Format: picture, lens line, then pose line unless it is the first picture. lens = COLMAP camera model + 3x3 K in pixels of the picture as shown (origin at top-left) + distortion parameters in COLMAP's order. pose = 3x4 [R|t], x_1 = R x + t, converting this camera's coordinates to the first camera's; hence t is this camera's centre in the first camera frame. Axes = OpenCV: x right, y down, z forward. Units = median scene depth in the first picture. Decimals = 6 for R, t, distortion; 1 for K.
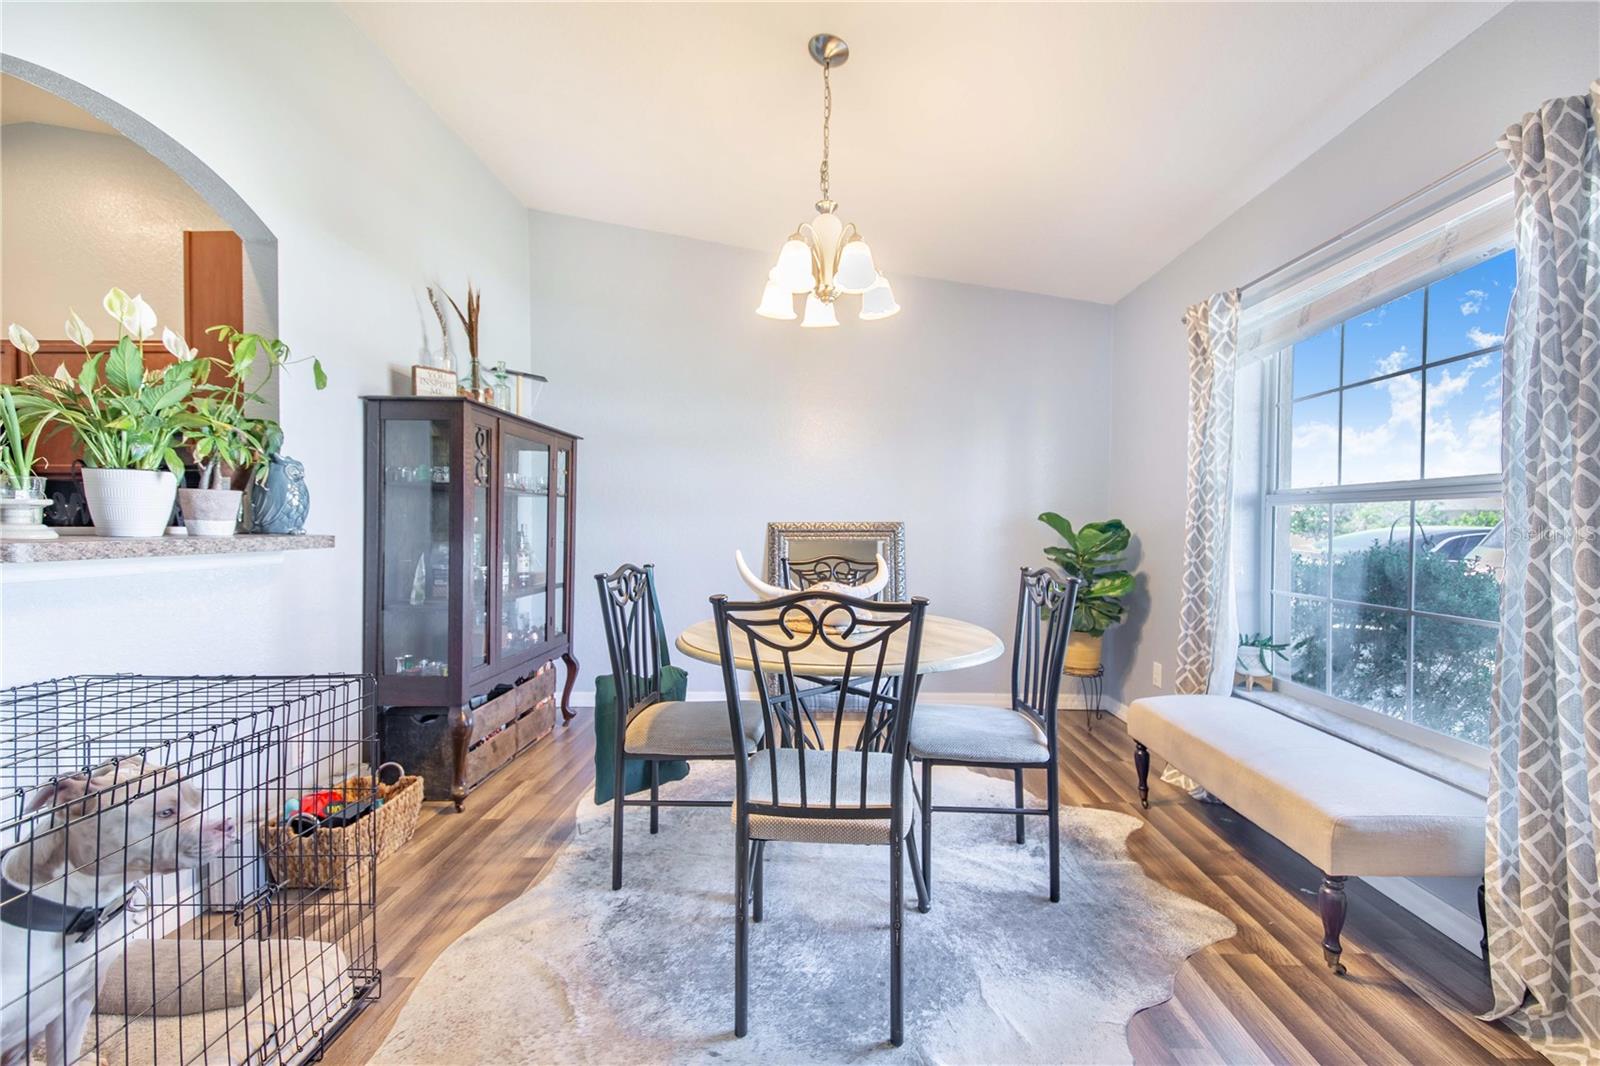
lens RADIAL K [[632.7, 0, 800.0], [0, 632.7, 533.0], [0, 0, 1]] dist [0.000955, 0.000698]
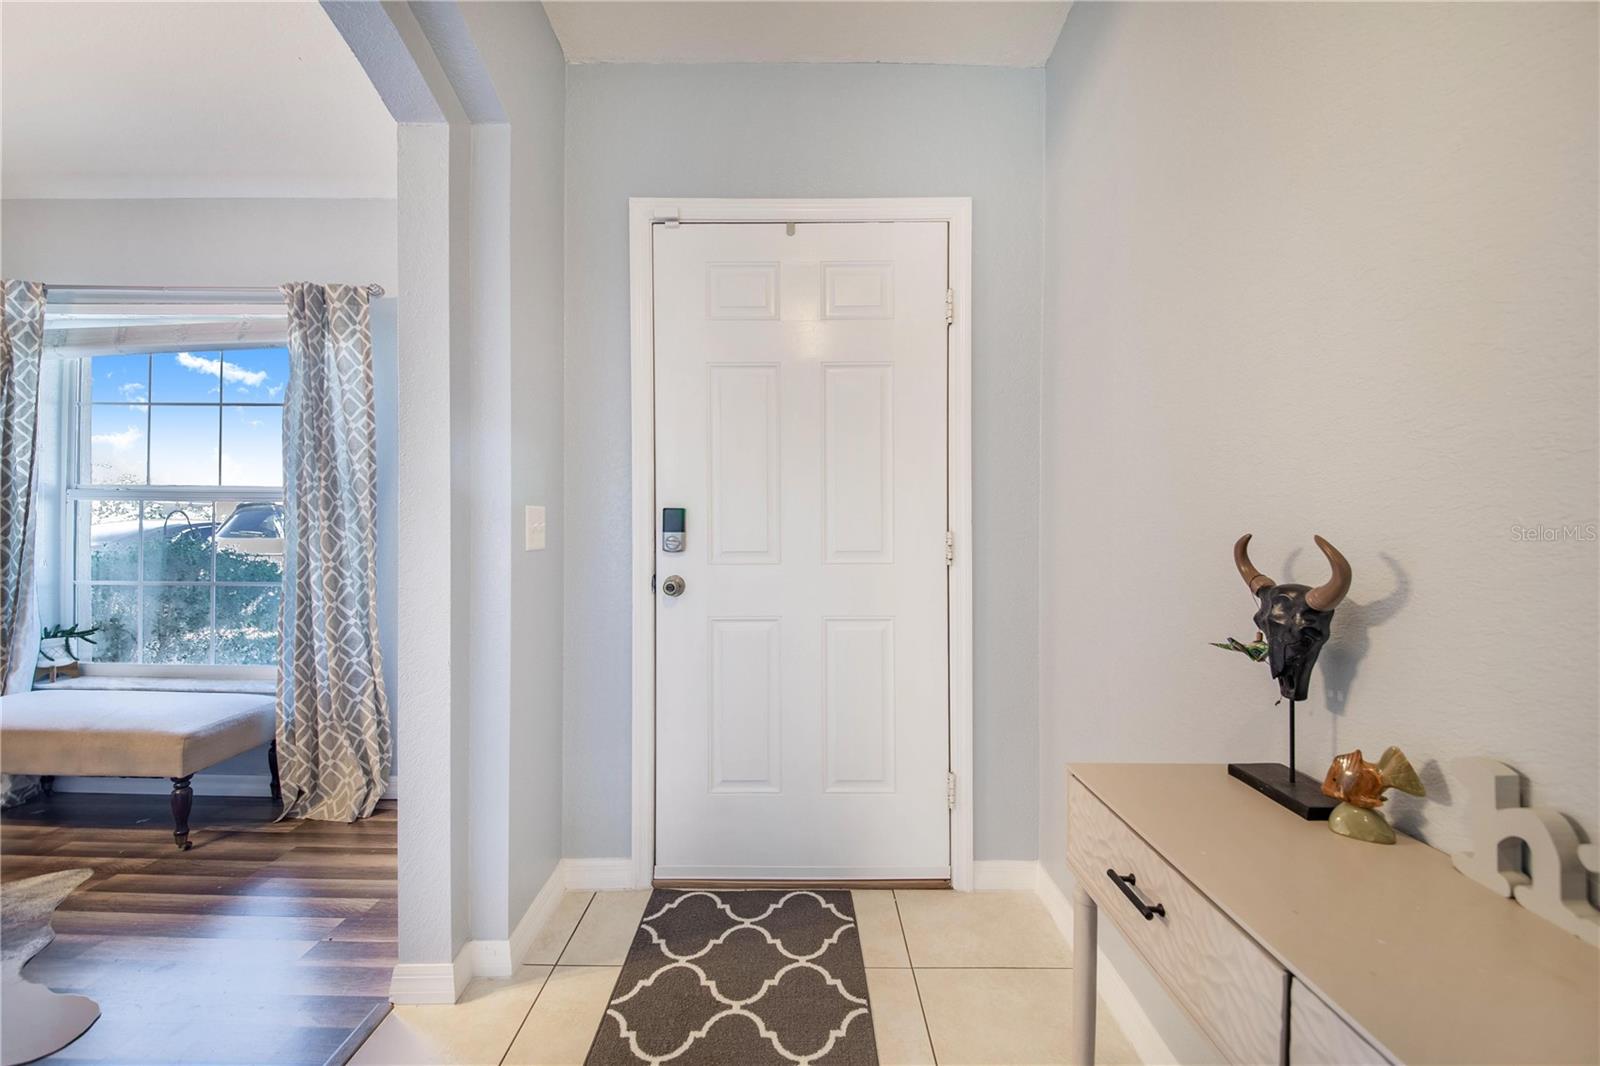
lens RADIAL K [[620.9, 0, 800.3], [0, 620.9, 521.1], [0, 0, 1]] dist [0.016508, -0.009458]
pose [[-0.017203, -0.000145, 0.999852, -0.569653], [0.005995, 0.999982, 0.000248, -0.001439], [-0.999834, 0.005999, -0.017202, -0.332086]]
